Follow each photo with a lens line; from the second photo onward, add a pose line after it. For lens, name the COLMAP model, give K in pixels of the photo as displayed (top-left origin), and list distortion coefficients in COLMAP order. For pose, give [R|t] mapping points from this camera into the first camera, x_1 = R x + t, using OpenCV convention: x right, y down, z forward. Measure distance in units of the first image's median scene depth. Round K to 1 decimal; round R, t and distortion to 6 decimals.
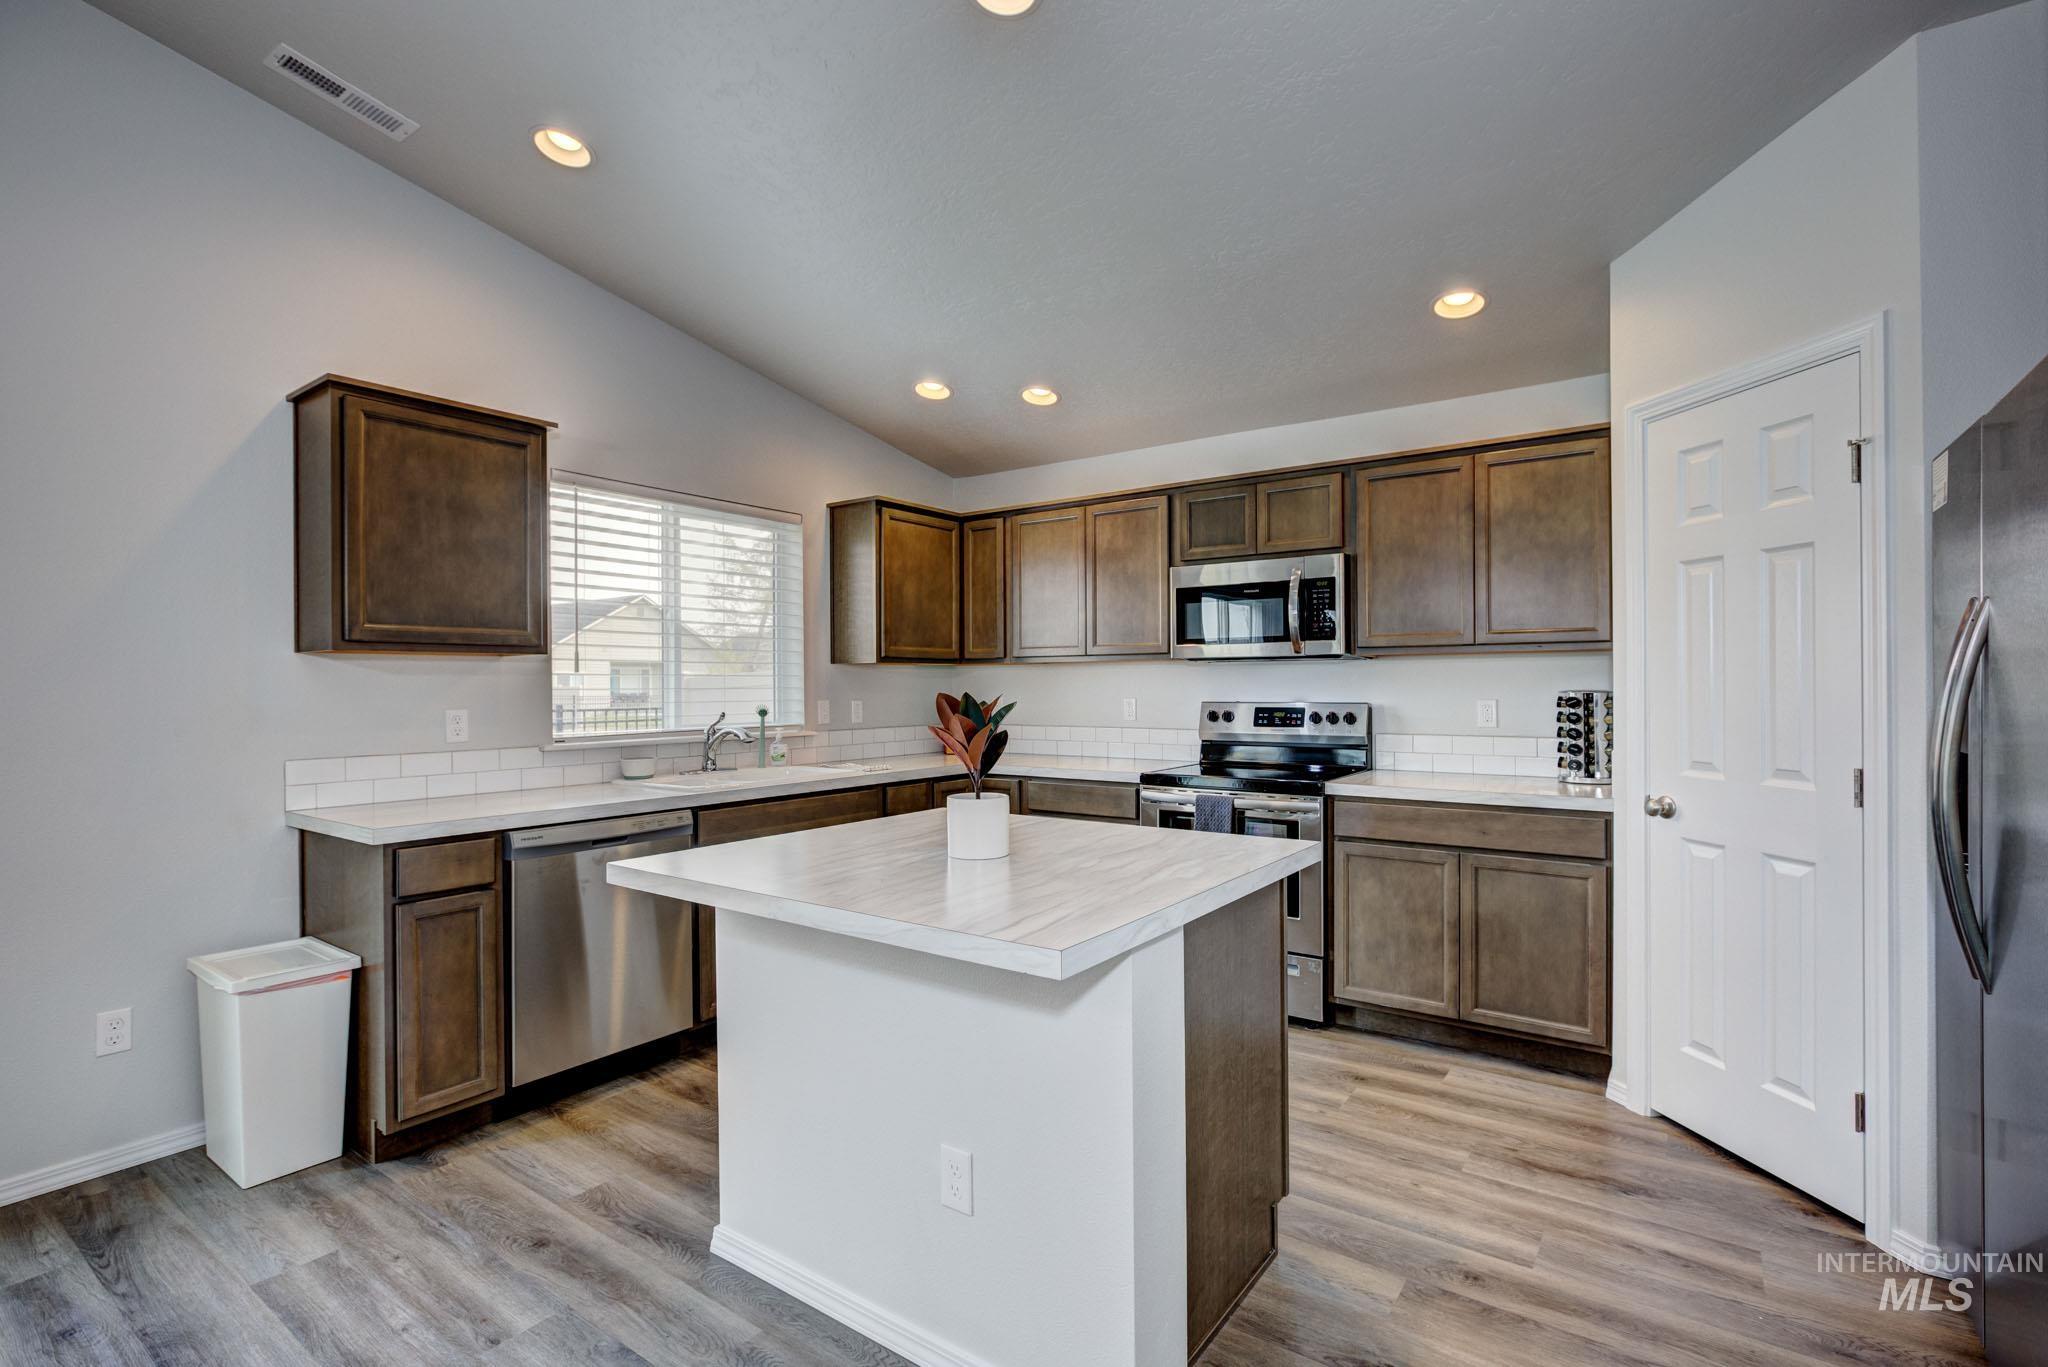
lens RADIAL K [[948.9, 0, 1010.2], [0, 948.9, 684.2], [0, 0, 1]] dist [-0.010650, 0.001705]
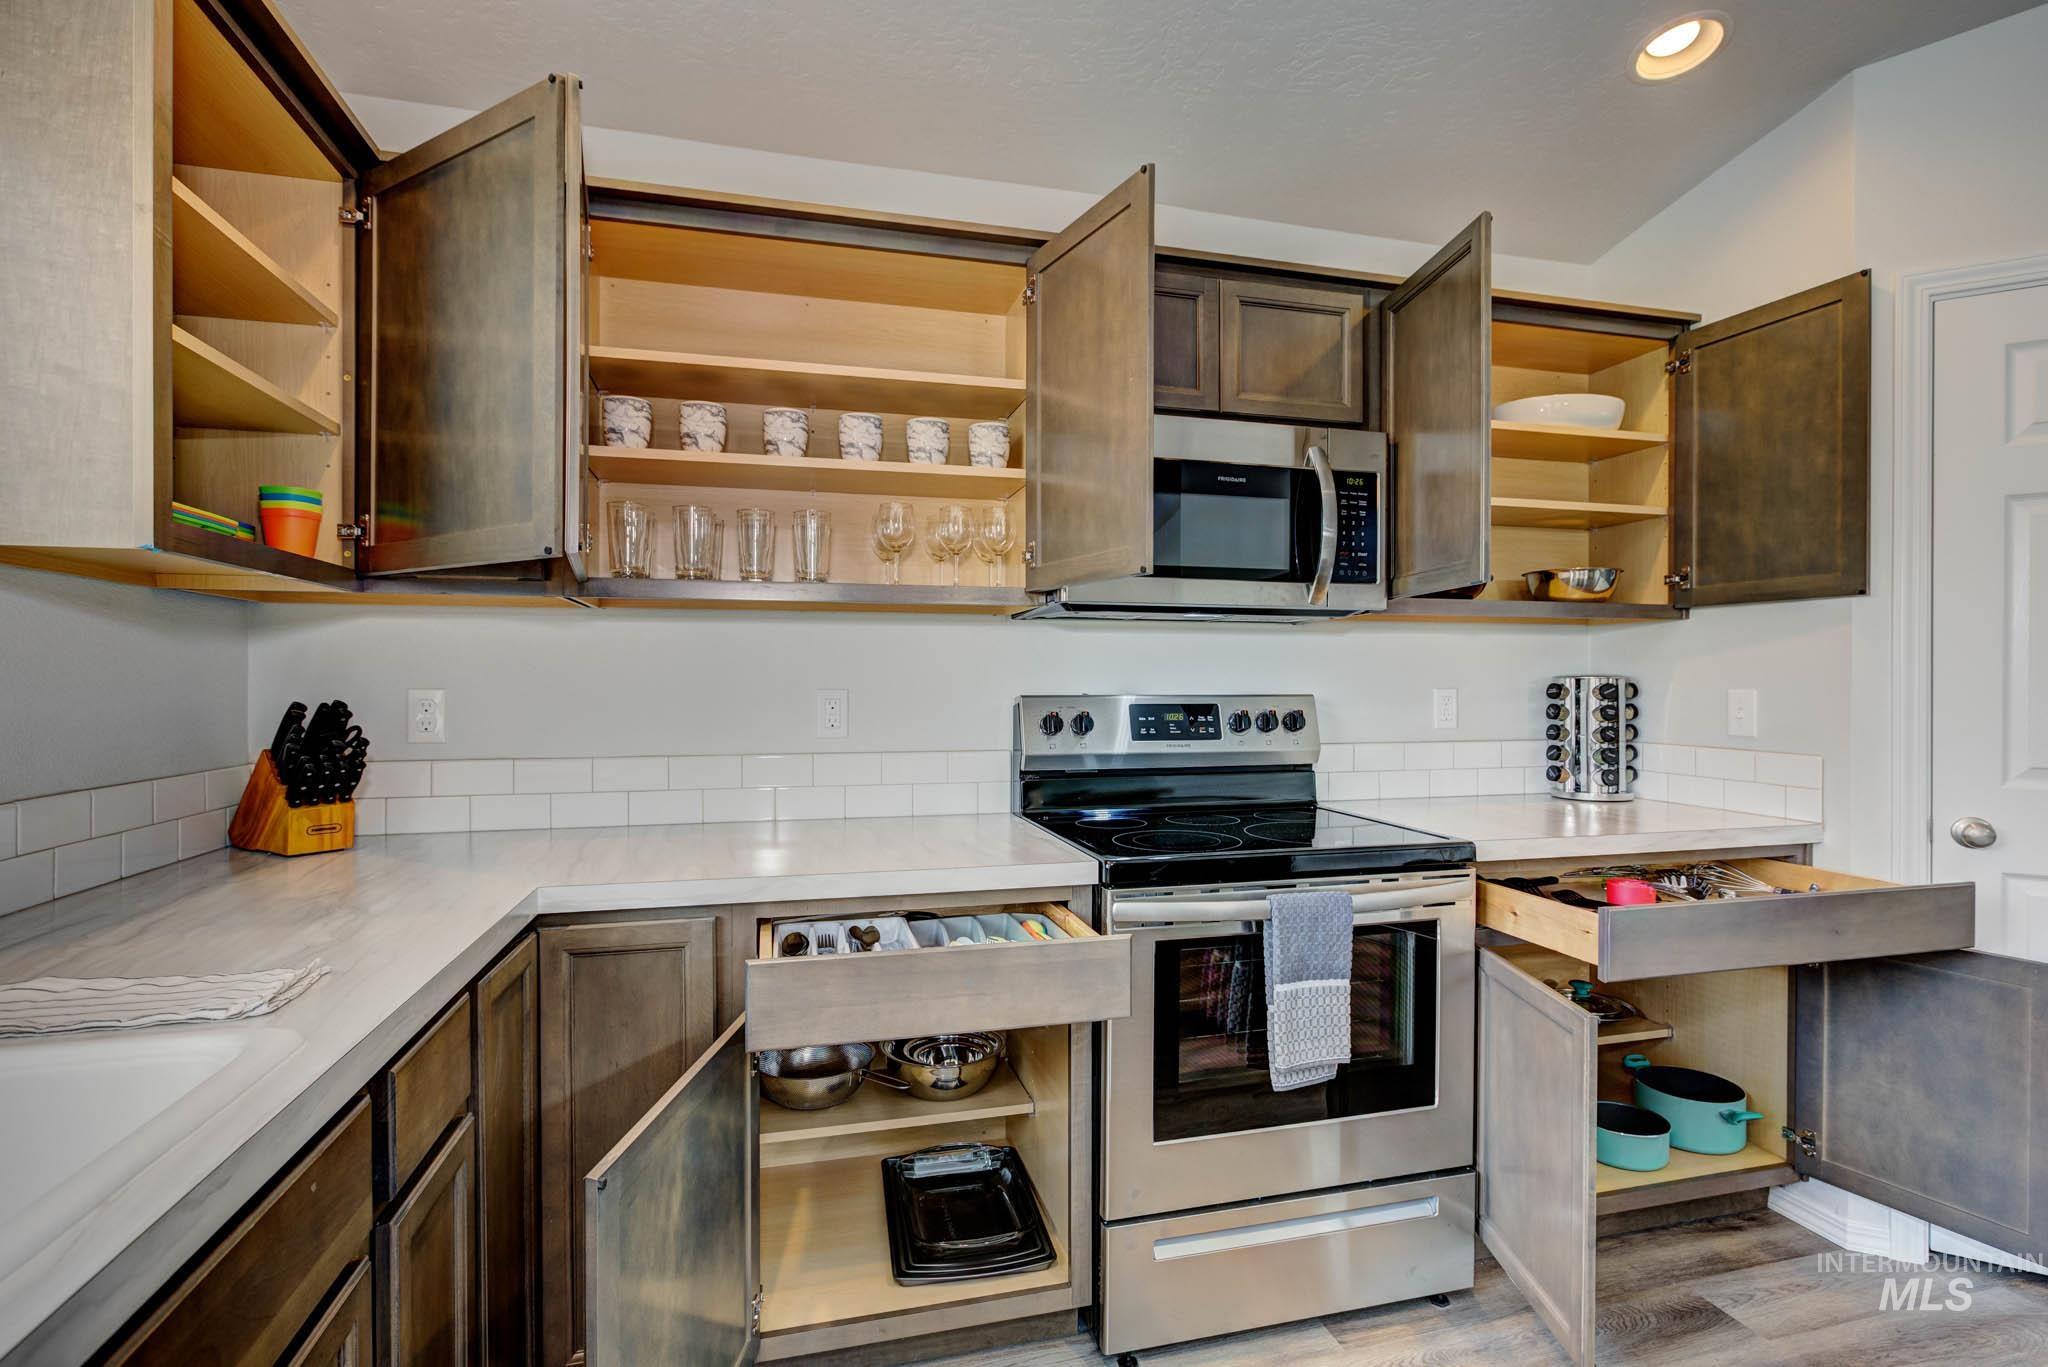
lens RADIAL K [[948.9, 0, 1068.3], [0, 948.9, 687.7], [0, 0, 1]] dist [-0.010650, 0.001705]
pose [[0.607522, 0.003925, 0.794293, -0.203890], [-0.007834, 0.999969, 0.001051, 0.015227], [-0.794264, -0.006860, 0.607534, 0.744534]]
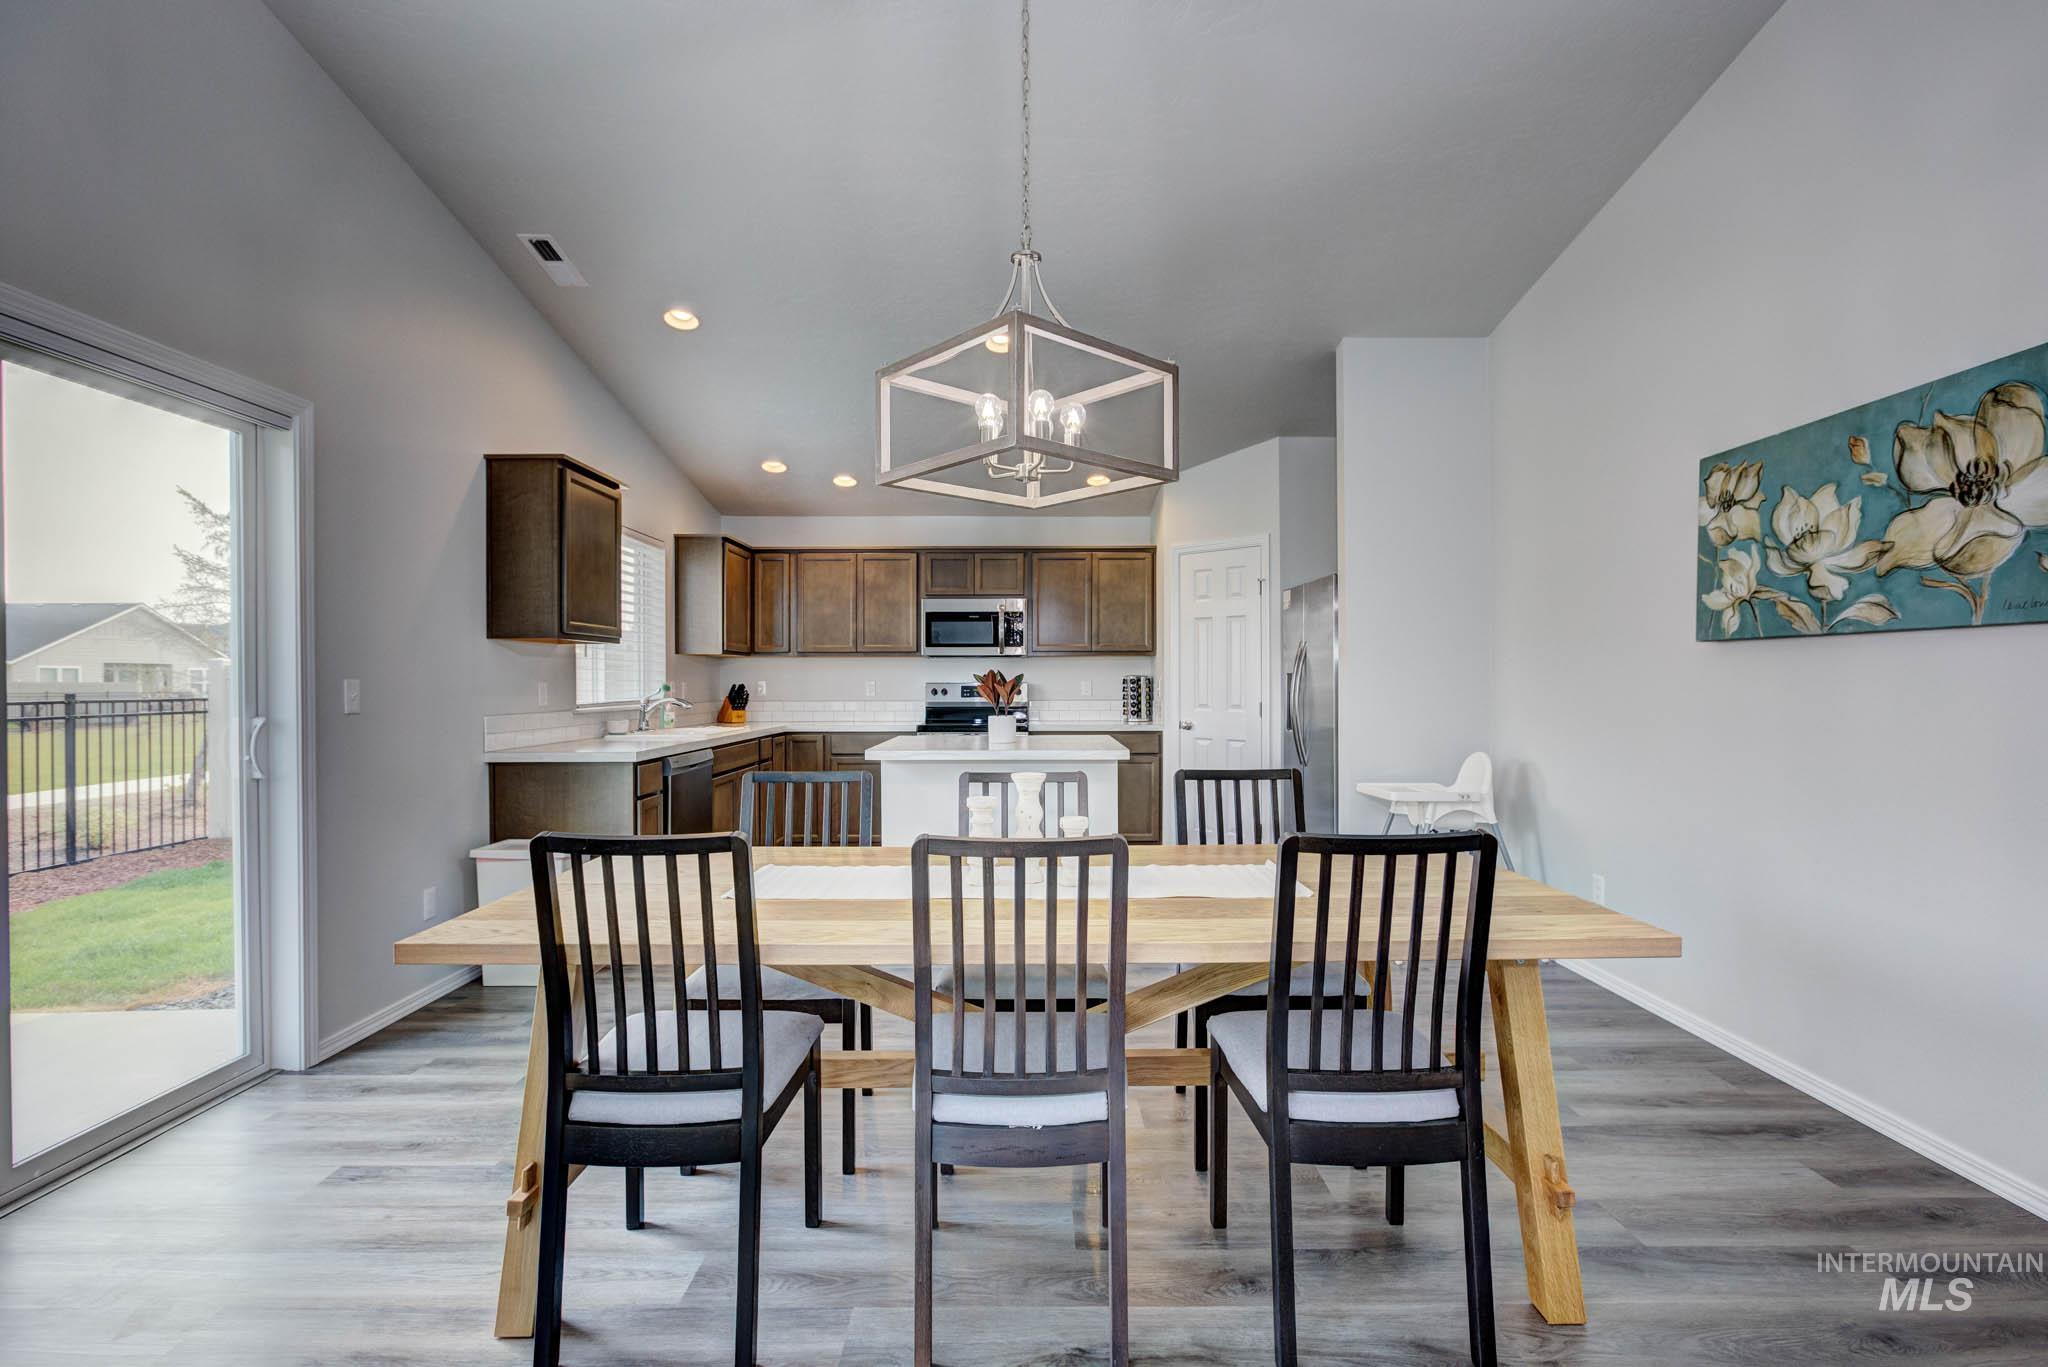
lens RADIAL K [[948.9, 0, 1024.3], [0, 948.9, 682.3], [0, 0, 1]] dist [-0.010650, 0.001705]
pose [[0.817691, 0.002793, 0.575651, -0.637518], [-0.004342, 0.999990, 0.001317, 0.016564], [-0.575641, -0.003576, 0.817695, -0.433088]]
